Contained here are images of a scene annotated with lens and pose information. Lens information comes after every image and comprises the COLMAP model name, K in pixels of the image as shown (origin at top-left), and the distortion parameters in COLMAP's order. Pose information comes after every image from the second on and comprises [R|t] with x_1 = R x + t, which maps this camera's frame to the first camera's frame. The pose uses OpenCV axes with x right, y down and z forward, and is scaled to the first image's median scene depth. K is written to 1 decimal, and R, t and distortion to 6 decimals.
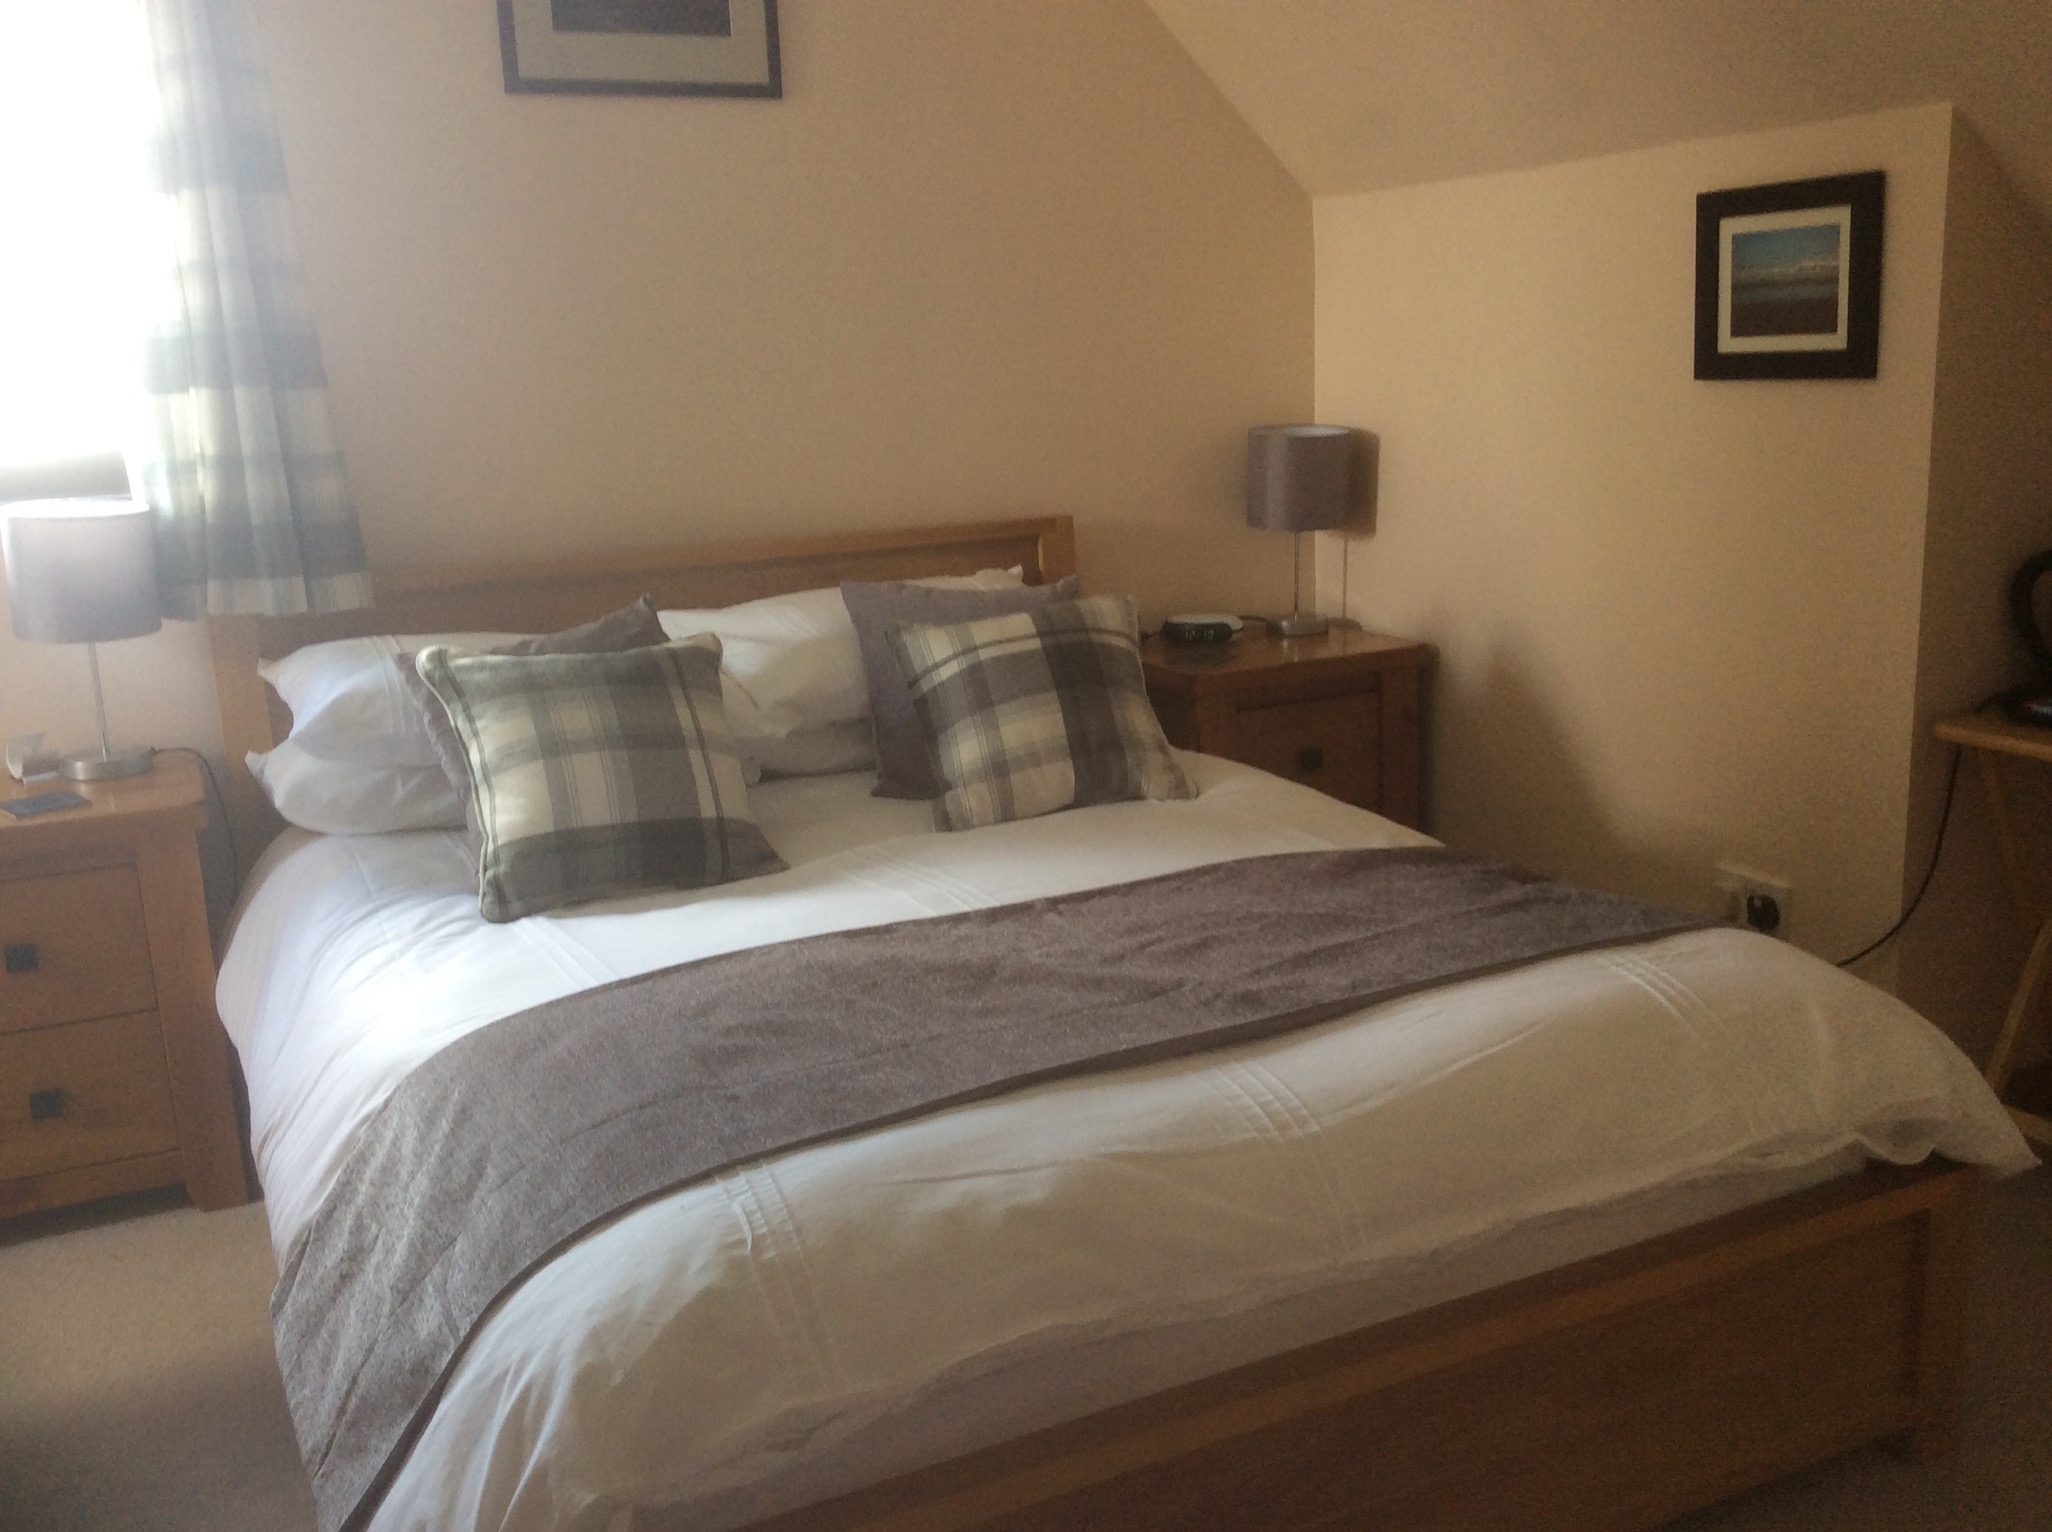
lens RADIAL K [[1861.0, 0, 1026.0], [0, 1861.0, 766.0], [0, 0, 1]] dist [0.153713, -0.336570]
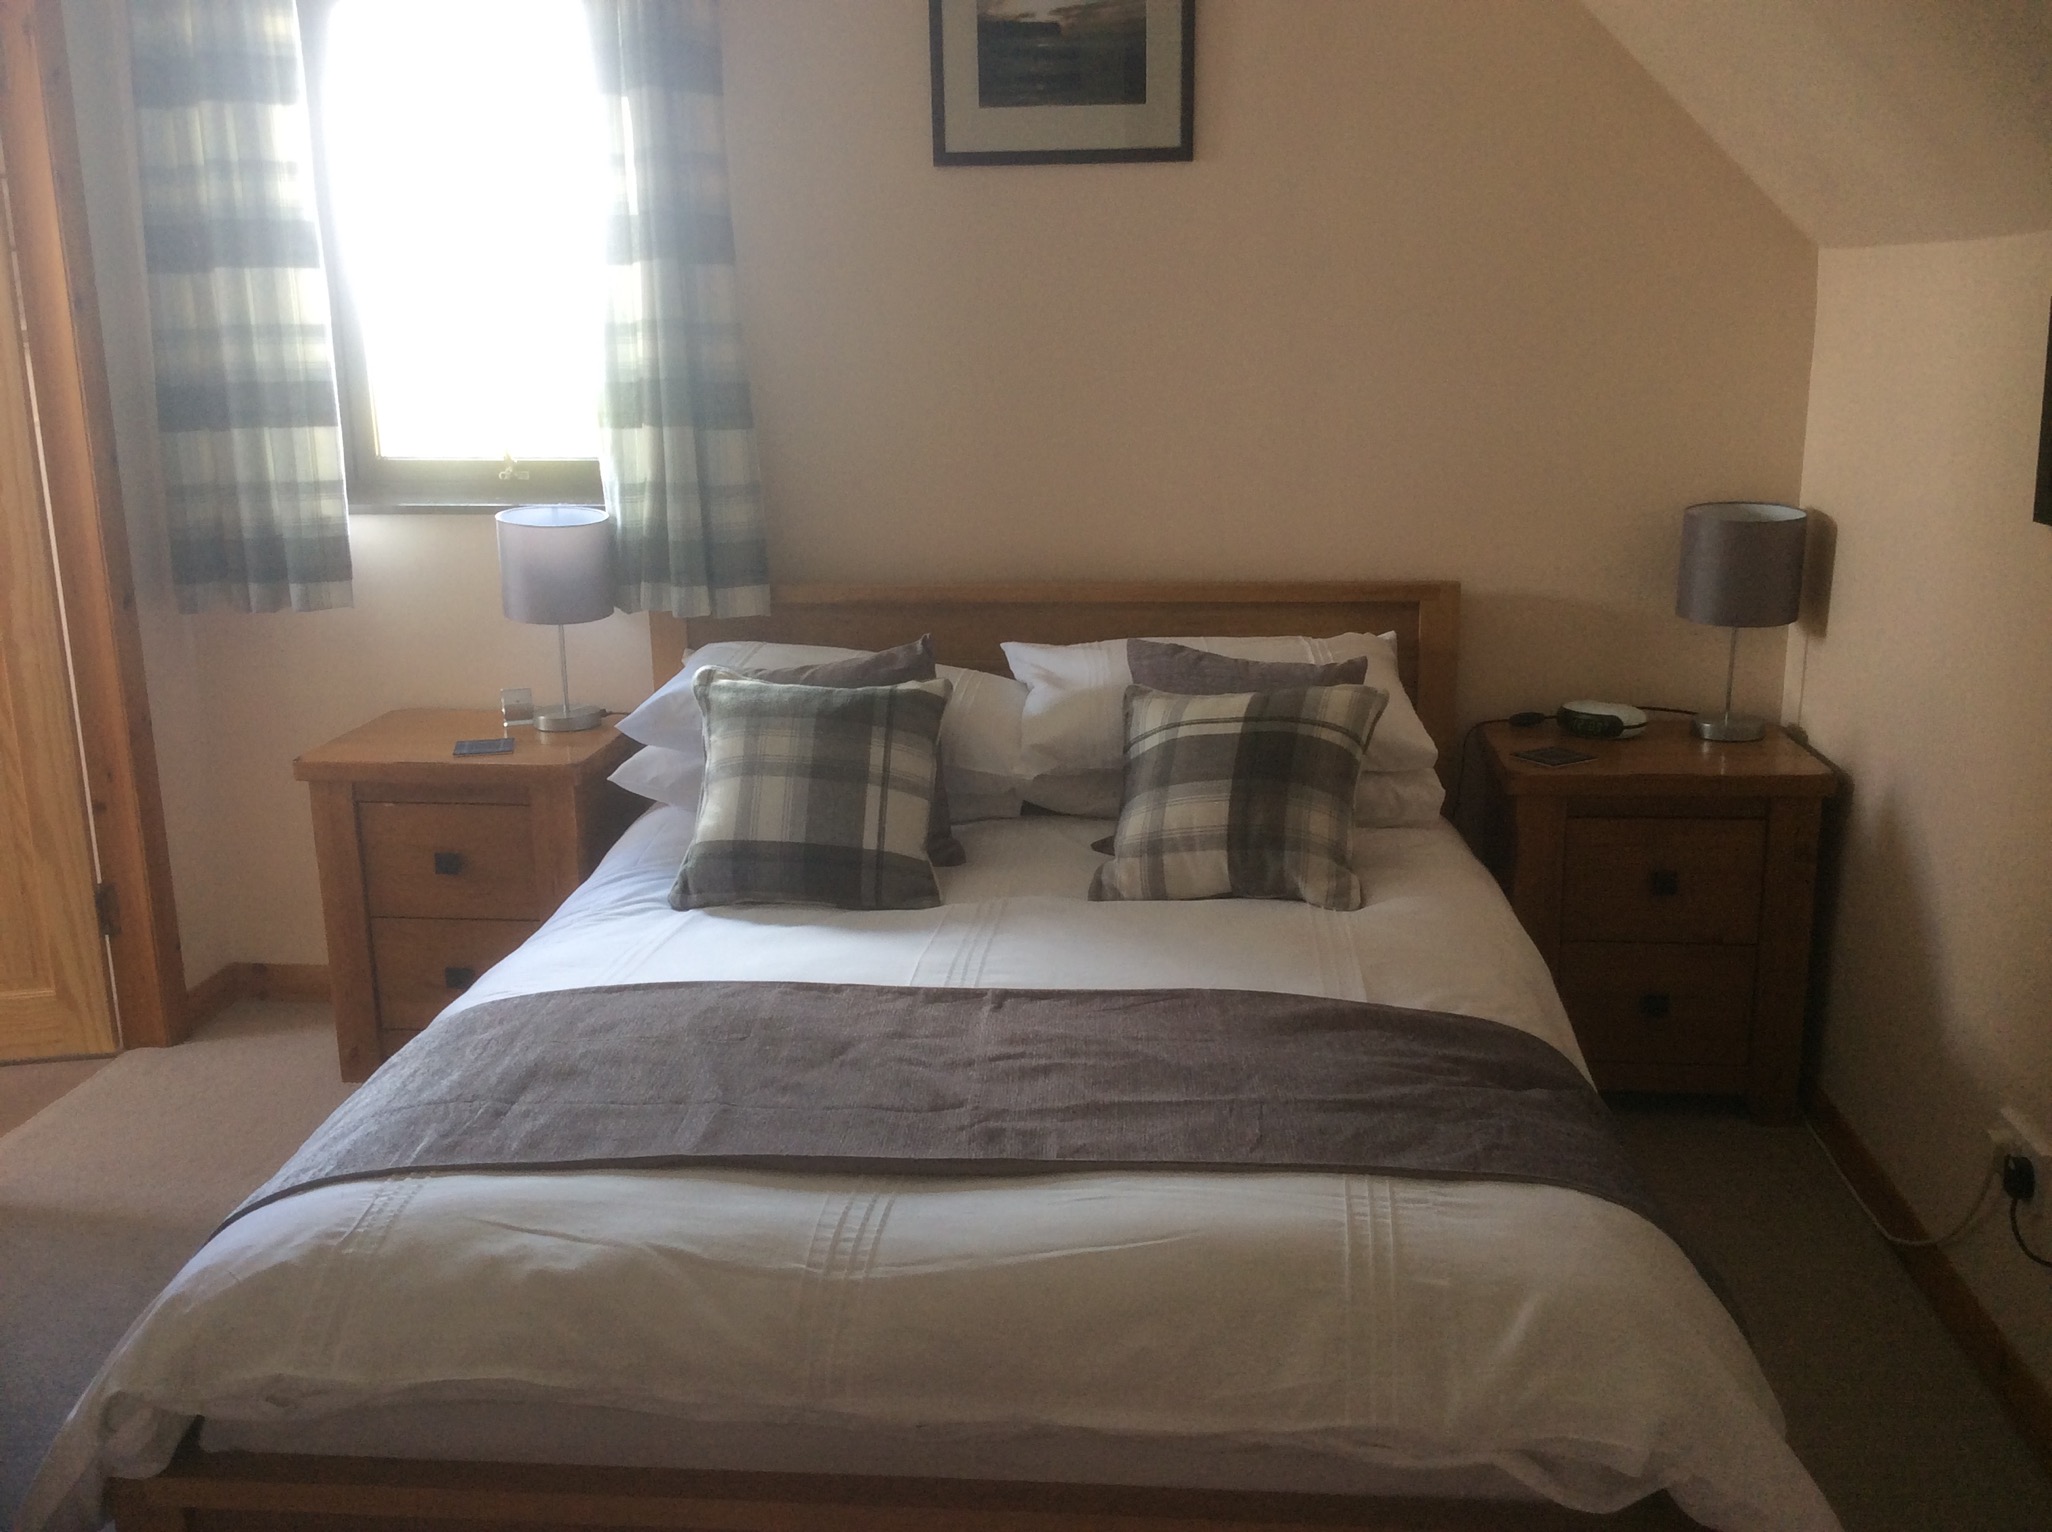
lens RADIAL K [[1861.0, 0, 1026.0], [0, 1861.0, 766.0], [0, 0, 1]] dist [0.153713, -0.336570]
pose [[0.855191, 0.150290, -0.496046, 0.420189], [-0.133849, 0.988613, 0.068768, -0.102073], [0.500733, 0.007586, 0.865569, 0.080645]]
